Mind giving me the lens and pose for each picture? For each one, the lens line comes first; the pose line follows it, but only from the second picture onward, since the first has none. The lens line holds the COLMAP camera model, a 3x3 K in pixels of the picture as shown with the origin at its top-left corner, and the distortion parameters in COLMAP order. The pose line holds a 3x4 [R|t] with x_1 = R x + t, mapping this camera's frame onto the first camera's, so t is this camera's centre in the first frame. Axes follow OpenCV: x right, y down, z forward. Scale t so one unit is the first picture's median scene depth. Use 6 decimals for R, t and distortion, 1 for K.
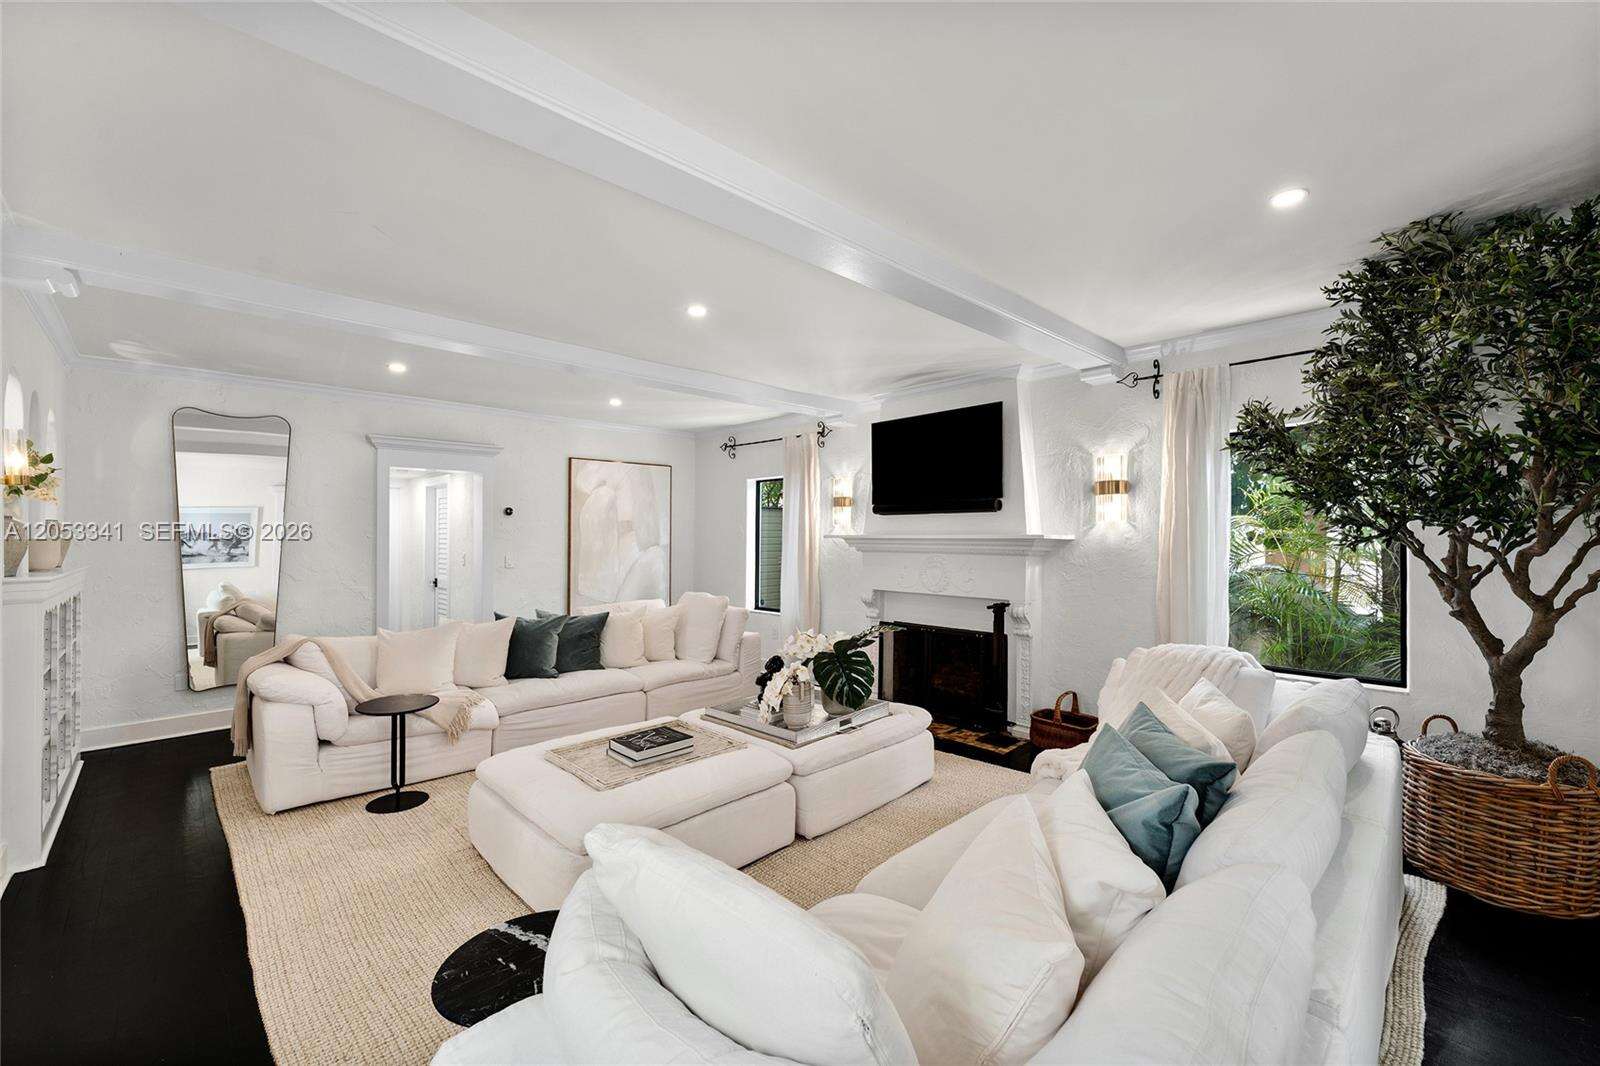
lens RADIAL K [[651.2, 0, 794.5], [0, 651.2, 543.5], [0, 0, 1]] dist [-0.000056, -0.000399]
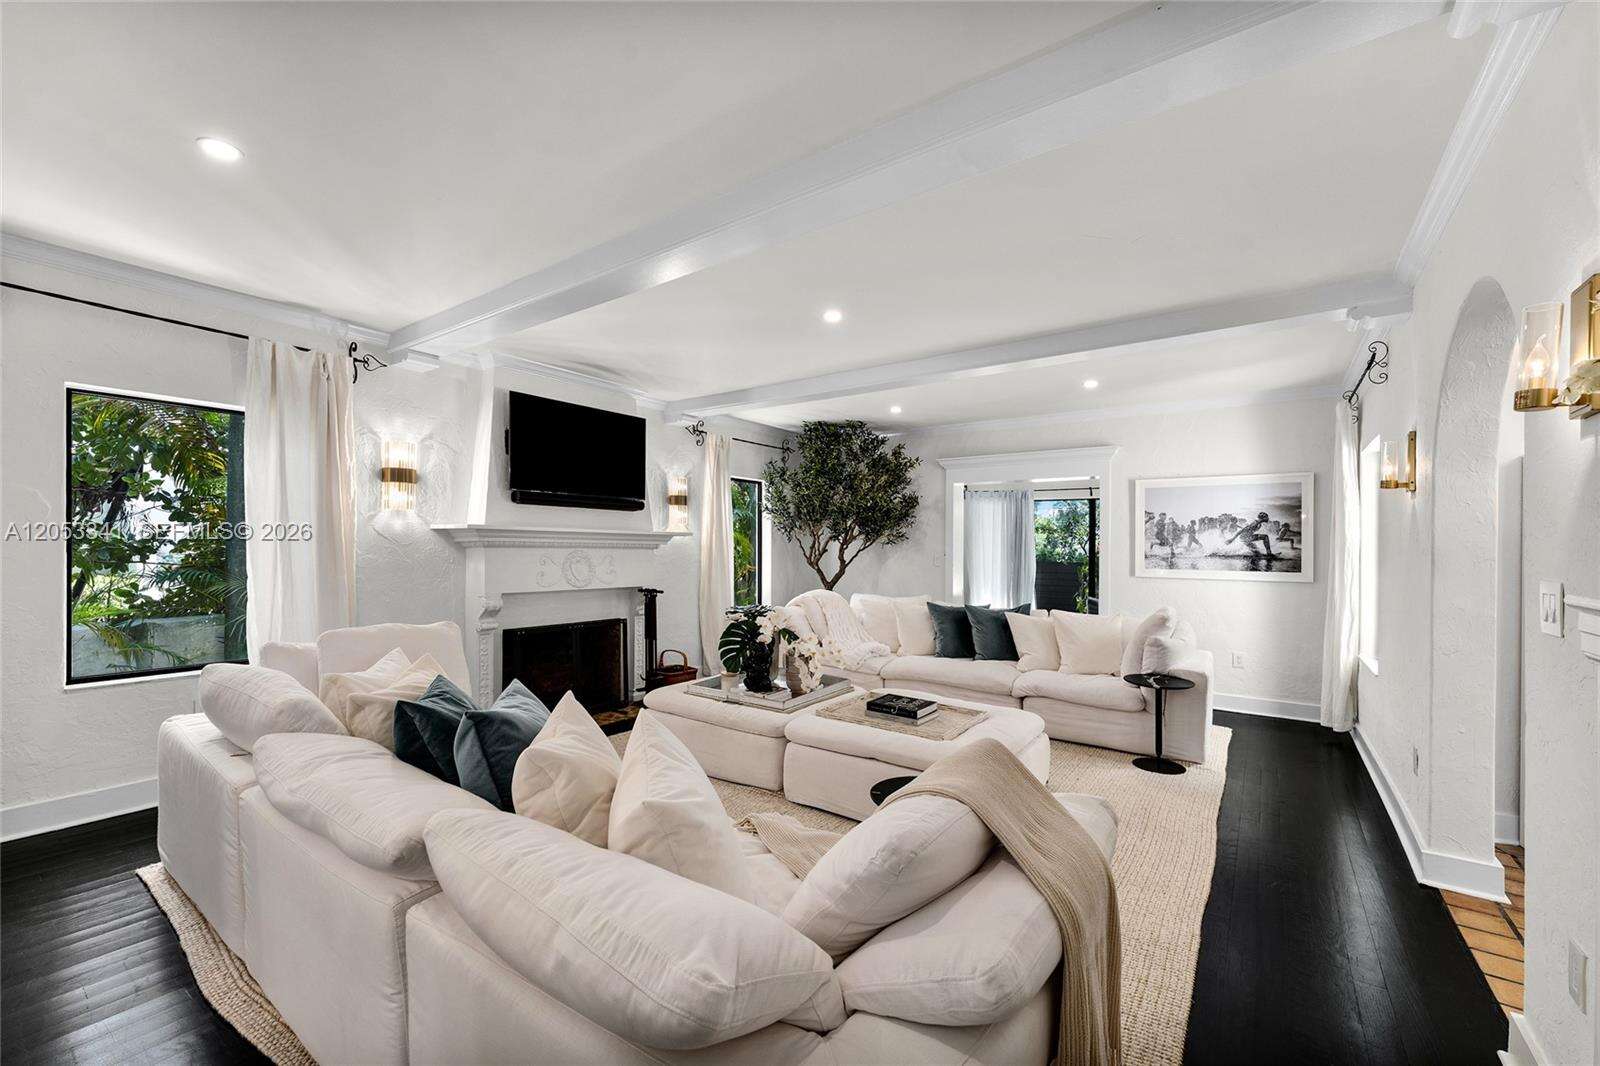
lens RADIAL K [[651.2, 0, 794.5], [0, 651.2, 543.5], [0, 0, 1]] dist [-0.000056, -0.000399]
pose [[-0.175579, 0.002556, 0.984462, -0.894817], [-0.001186, 0.999995, -0.002808, 0.011886], [-0.984465, -0.001661, -0.175575, 0.936212]]
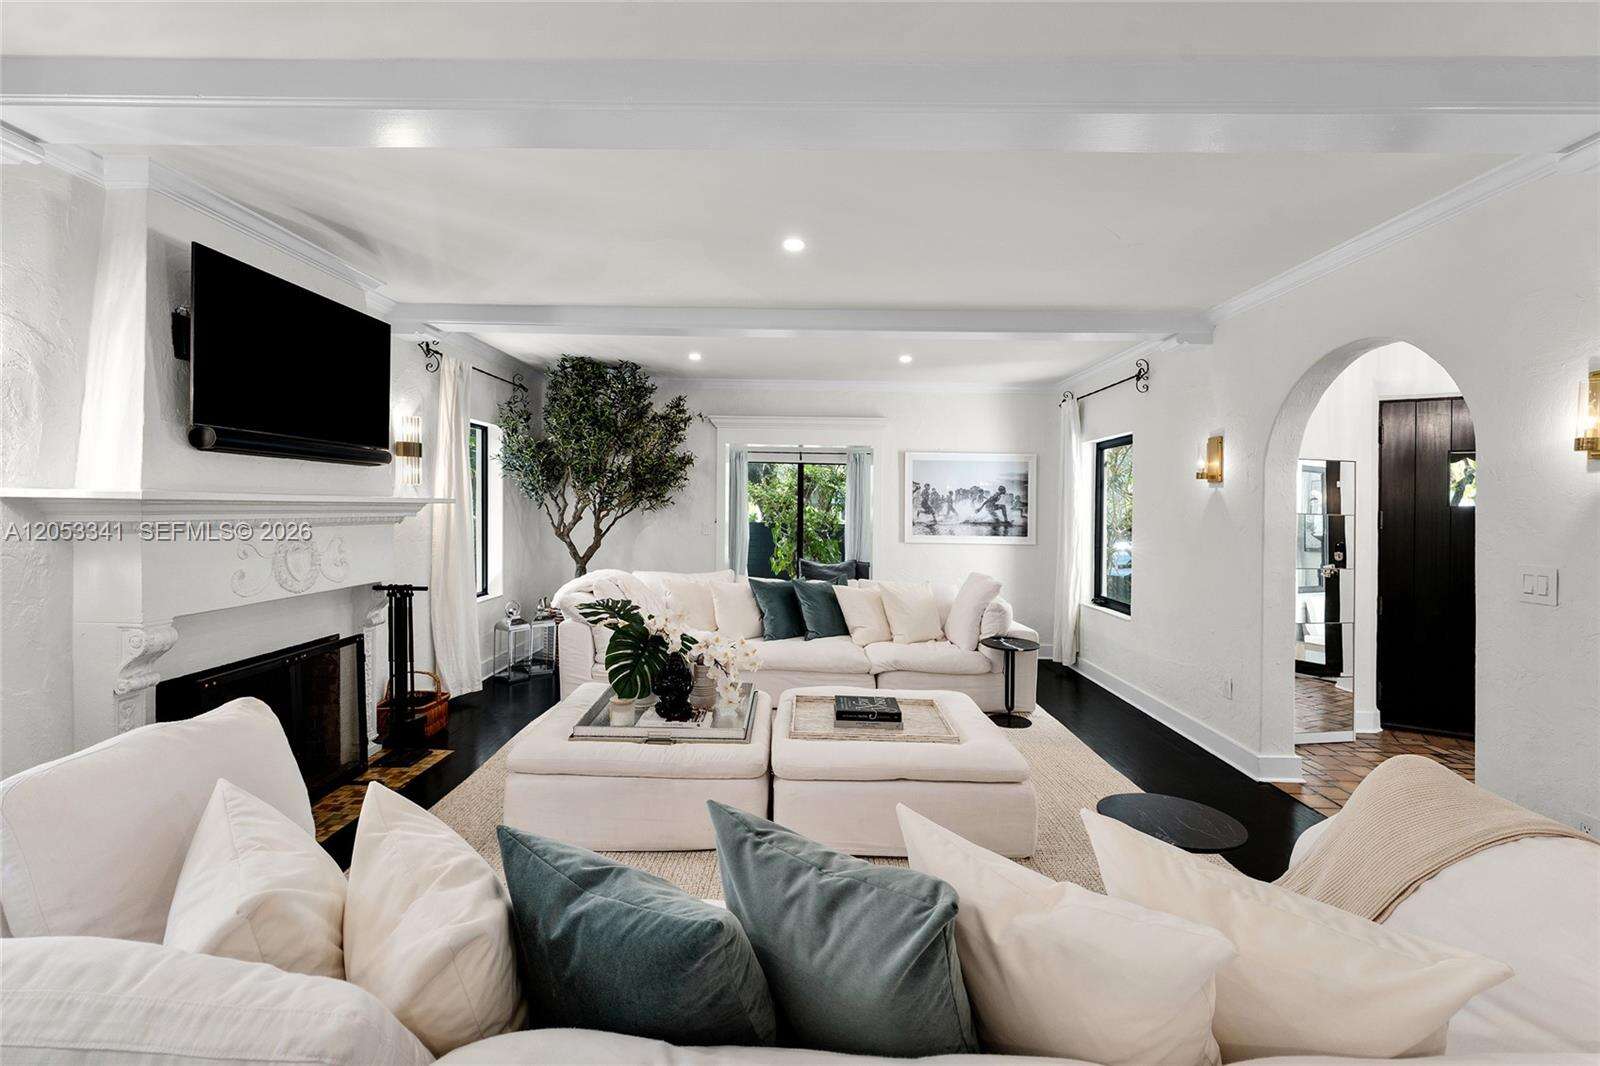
lens RADIAL K [[687.3, 0, 797.3], [0, 687.3, 506.4], [0, 0, 1]] dist [-0.000010, -0.000107]
pose [[-0.714138, -0.012726, 0.699890, -0.600810], [-0.008677, 0.999919, 0.009327, -0.014707], [-0.699951, 0.000587, -0.714190, 1.240058]]
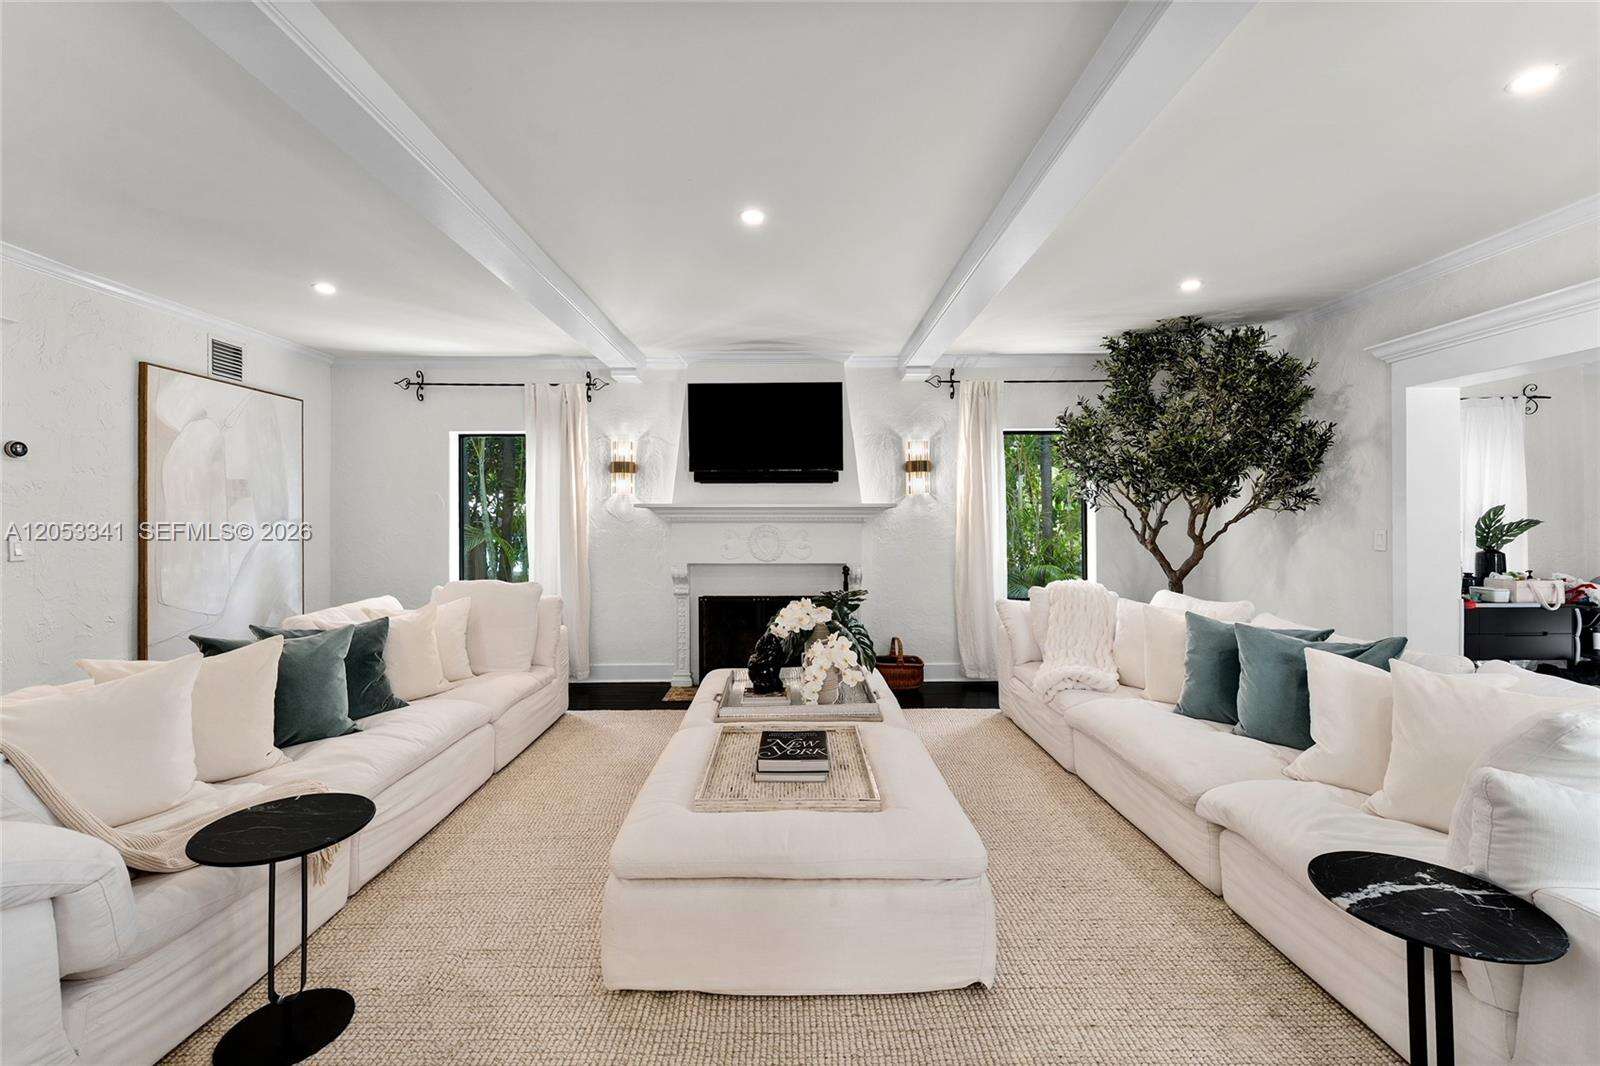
lens RADIAL K [[651.9, 0, 790.6], [0, 651.9, 521.6], [0, 0, 1]] dist [0.000879, -0.000128]
pose [[0.695002, -0.003648, 0.718998, -0.529737], [0.010445, 0.999933, -0.005023, 0.020854], [-0.718932, 0.011001, 0.694994, 0.299887]]
